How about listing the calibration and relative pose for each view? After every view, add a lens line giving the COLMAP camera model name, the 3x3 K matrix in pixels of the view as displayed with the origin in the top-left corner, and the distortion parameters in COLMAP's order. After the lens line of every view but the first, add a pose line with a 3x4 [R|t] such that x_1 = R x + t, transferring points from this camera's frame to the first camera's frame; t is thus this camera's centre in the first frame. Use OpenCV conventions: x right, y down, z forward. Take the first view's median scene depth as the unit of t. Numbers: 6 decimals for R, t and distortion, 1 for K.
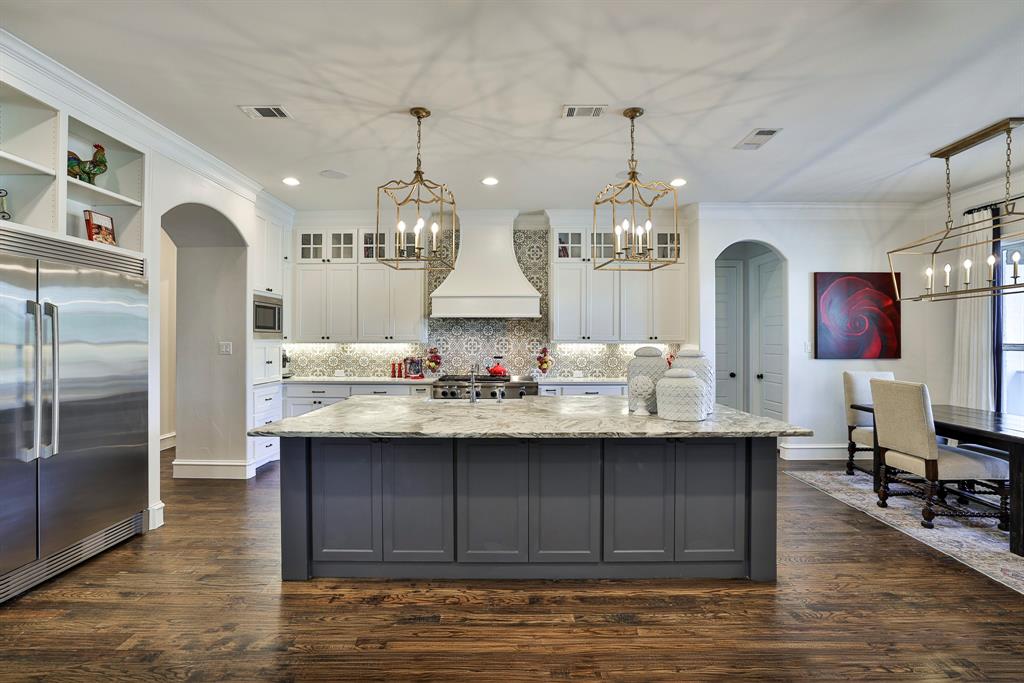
lens RADIAL K [[500.1, 0, 493.5], [0, 500.1, 338.8], [0, 0, 1]] dist [-0.043159, 0.004830]
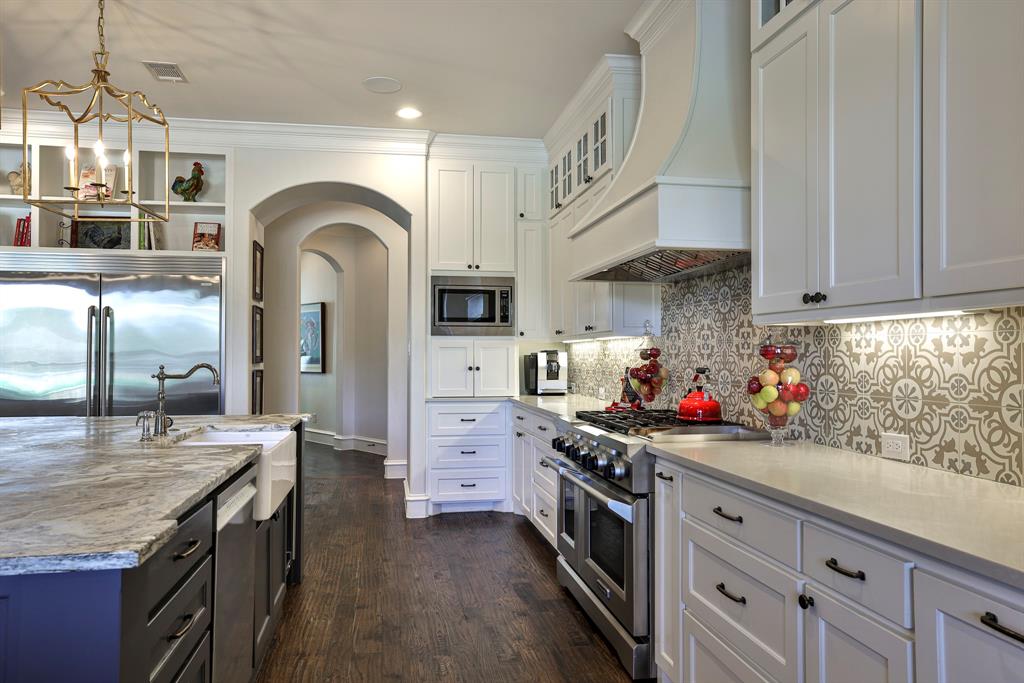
lens RADIAL K [[702.1, 0, 508.5], [0, 702.1, 342.4], [0, 0, 1]] dist [0.001561, 0.002213]
pose [[0.182361, -0.019289, -0.983042, 0.554154], [0.001806, 0.999812, -0.019283, 0.029707], [0.983230, 0.001741, 0.182362, 0.871715]]
